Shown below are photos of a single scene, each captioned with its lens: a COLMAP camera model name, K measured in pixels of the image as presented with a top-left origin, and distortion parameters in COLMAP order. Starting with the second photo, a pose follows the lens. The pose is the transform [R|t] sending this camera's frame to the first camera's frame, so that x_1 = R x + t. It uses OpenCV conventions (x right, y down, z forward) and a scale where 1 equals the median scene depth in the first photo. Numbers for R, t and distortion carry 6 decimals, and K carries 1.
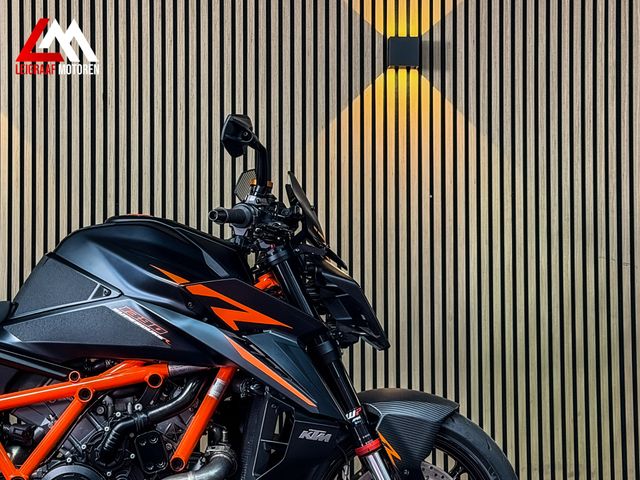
lens RADIAL K [[1424.7, 0, 307.6], [0, 1424.7, 242.2], [0, 0, 1]] dist [0.120406, 0.080843]
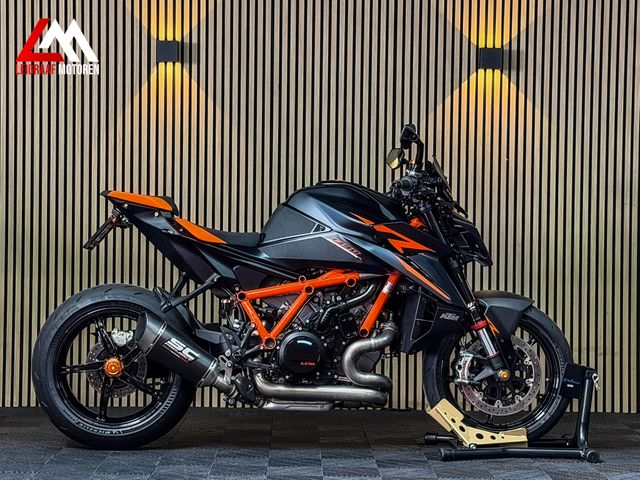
lens RADIAL K [[1424.7, 0, 307.6], [0, 1424.7, 242.2], [0, 0, 1]] dist [0.120406, 0.080843]
pose [[0.999738, 0.015656, -0.016684, -0.127464], [-0.014658, 0.998188, 0.058354, -0.043902], [0.017568, -0.058094, 0.998157, -0.627532]]
